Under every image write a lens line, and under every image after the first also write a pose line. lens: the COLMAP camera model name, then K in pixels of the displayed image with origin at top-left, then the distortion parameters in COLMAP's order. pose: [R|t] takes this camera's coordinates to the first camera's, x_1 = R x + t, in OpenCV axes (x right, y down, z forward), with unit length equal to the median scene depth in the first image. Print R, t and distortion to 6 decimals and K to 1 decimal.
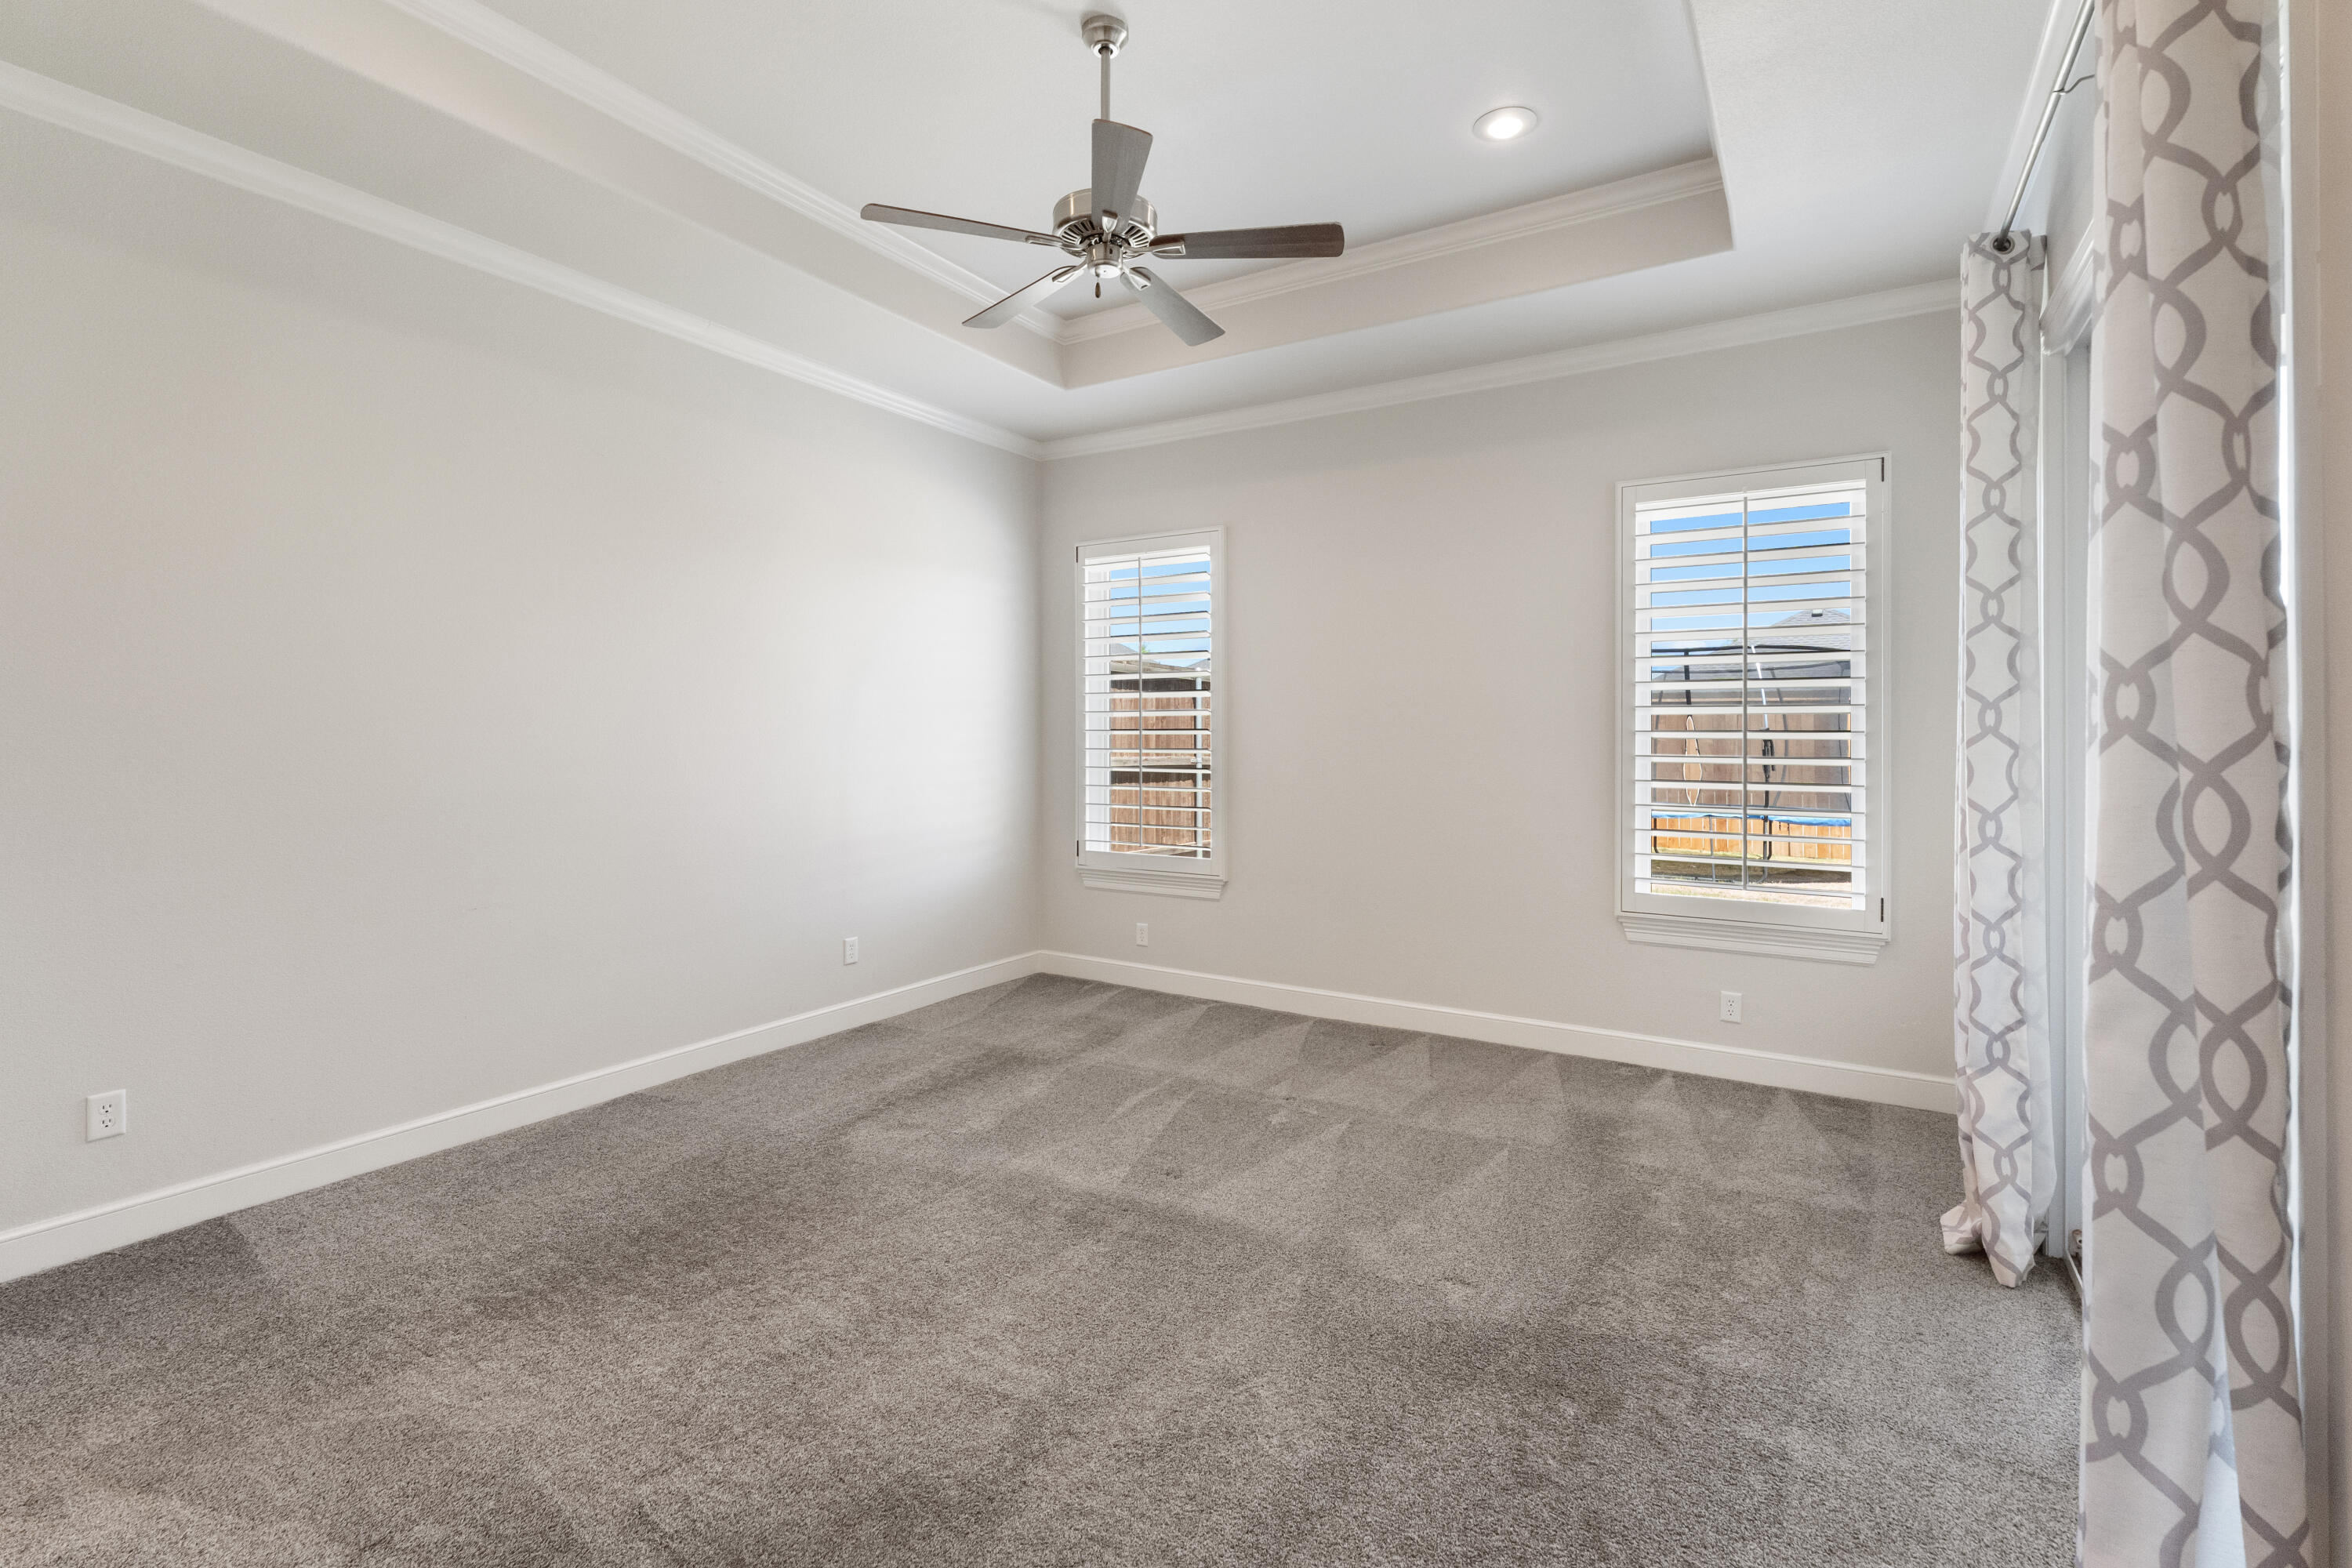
lens RADIAL K [[1054.5, 0, 1173.1], [0, 1054.5, 732.3], [0, 0, 1]] dist [0.000192, -0.000126]
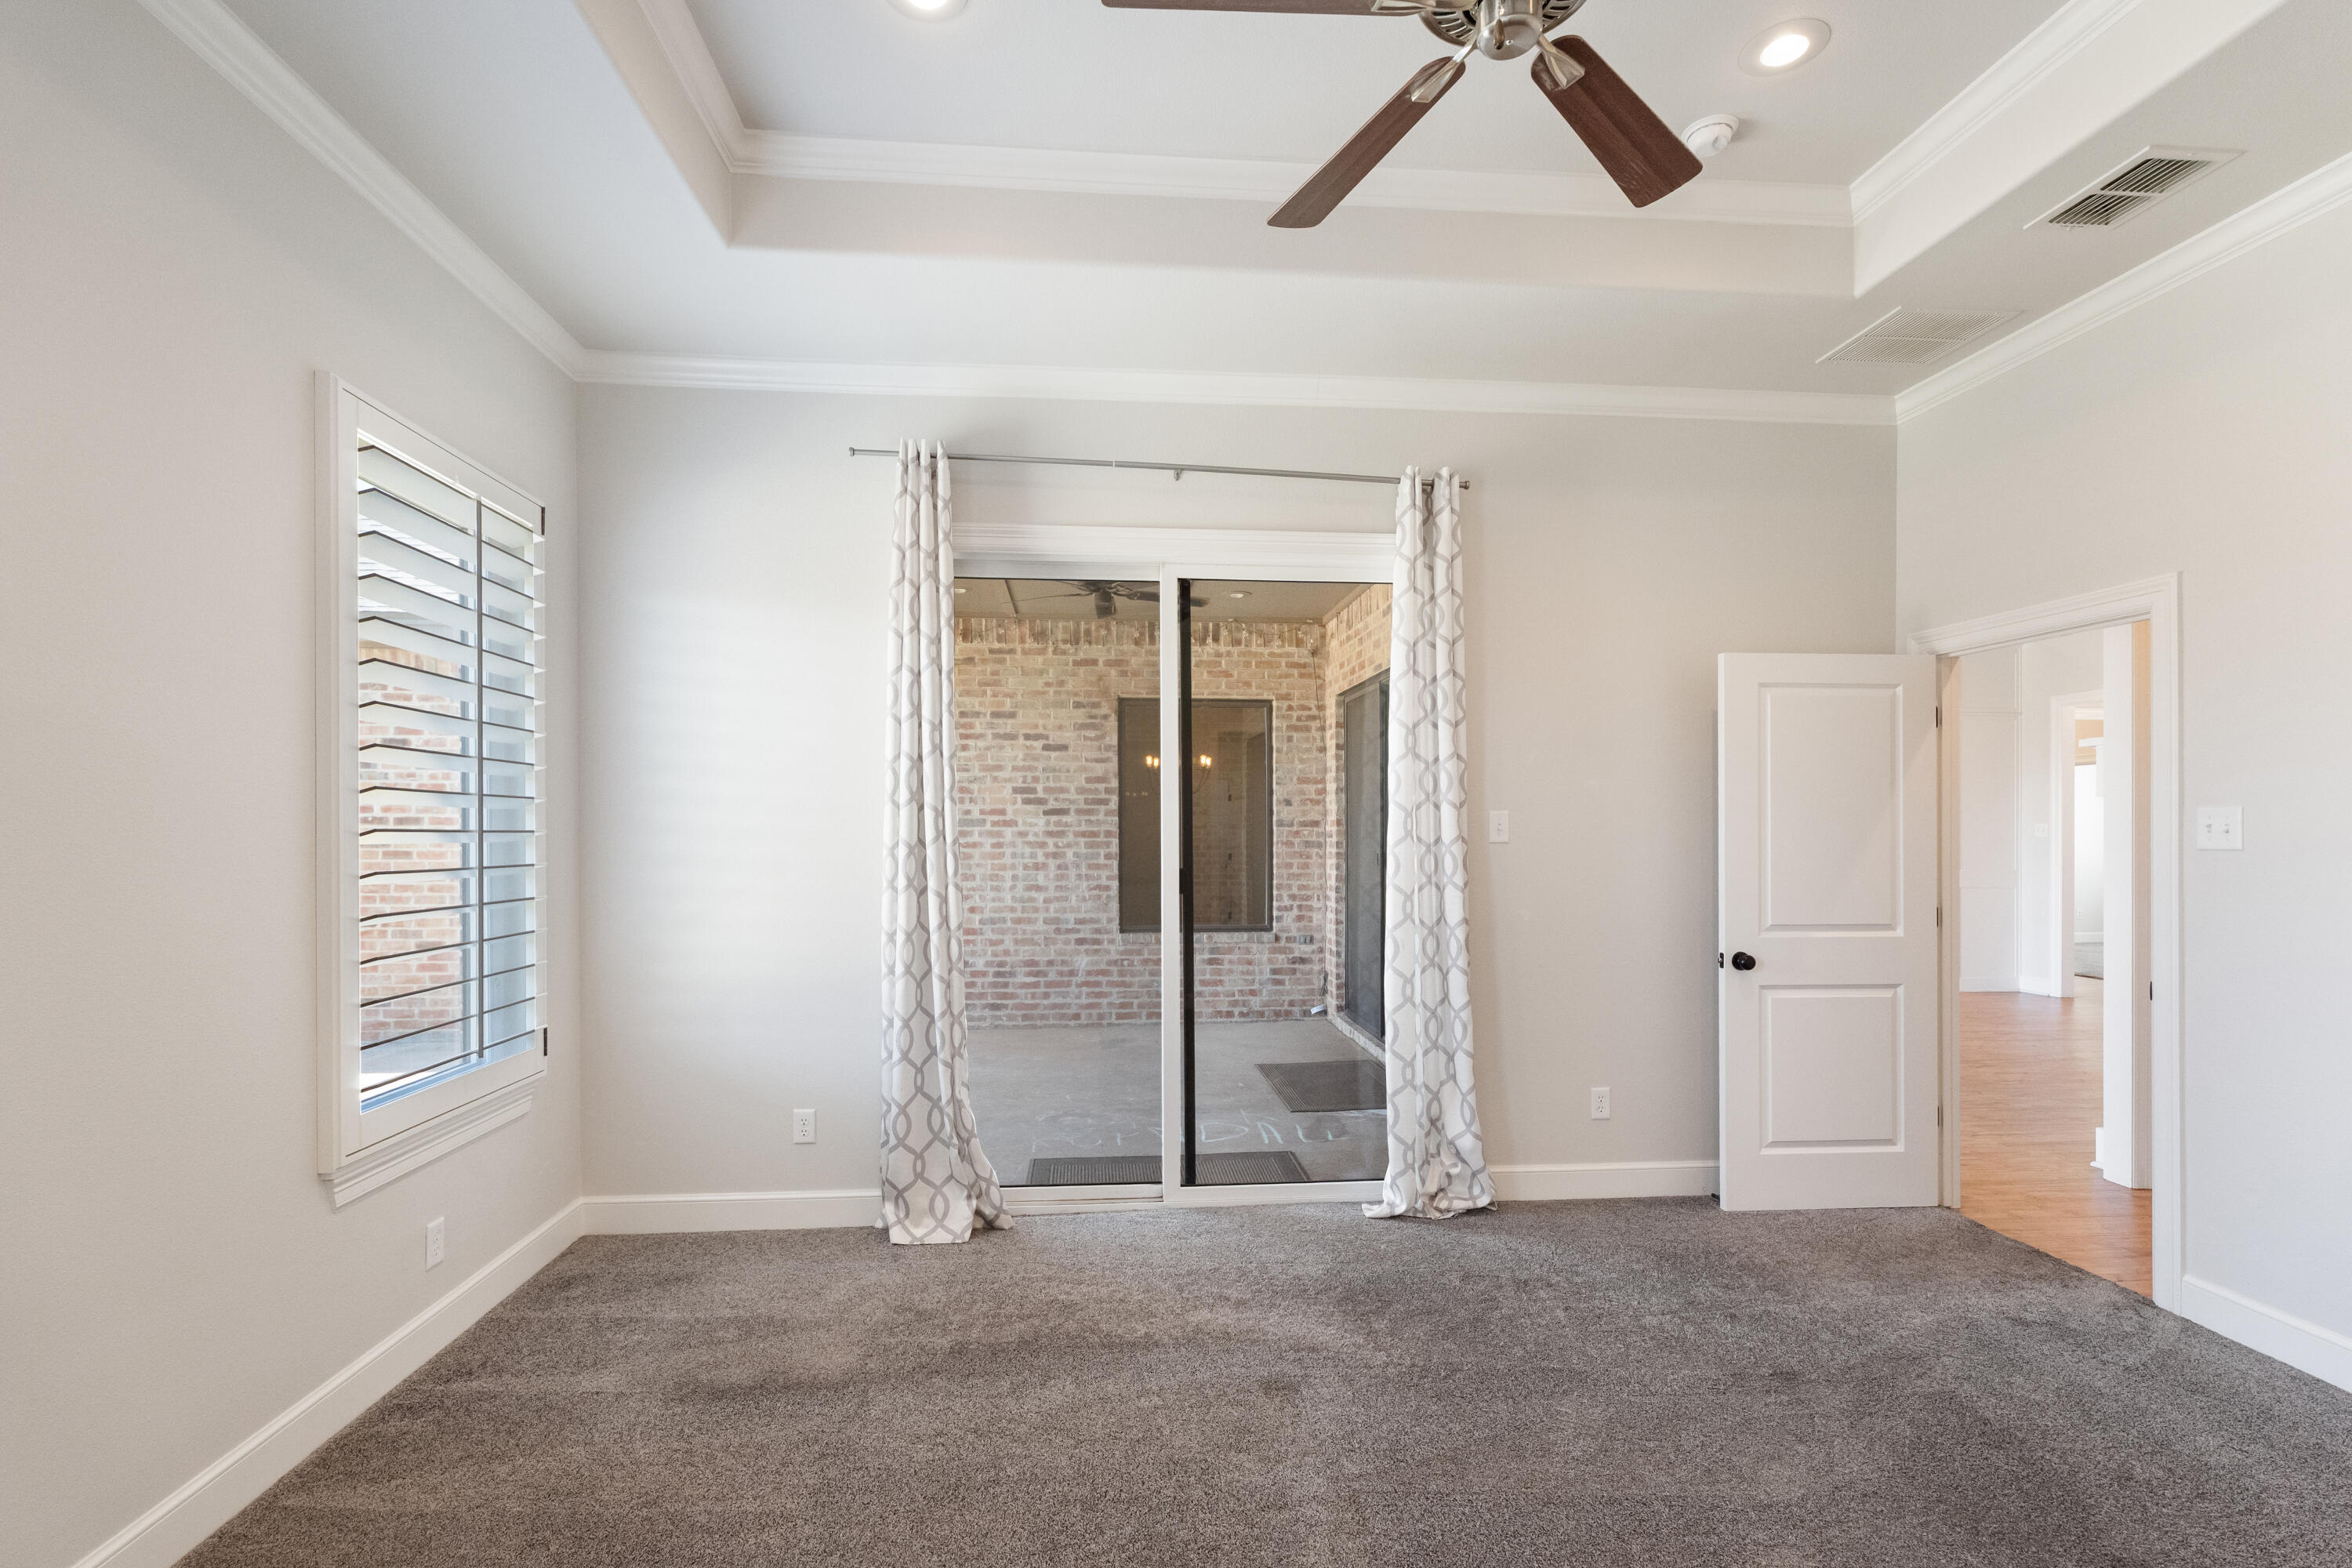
lens RADIAL K [[1033.8, 0, 1176.0], [0, 1033.8, 784.0], [0, 0, 1]] dist [0.002571, -0.000365]
pose [[-0.596479, 0.033003, 0.801950, -0.314815], [-0.000814, 0.999129, -0.041724, 0.000729], [-0.802629, -0.025540, -0.595932, 1.170009]]
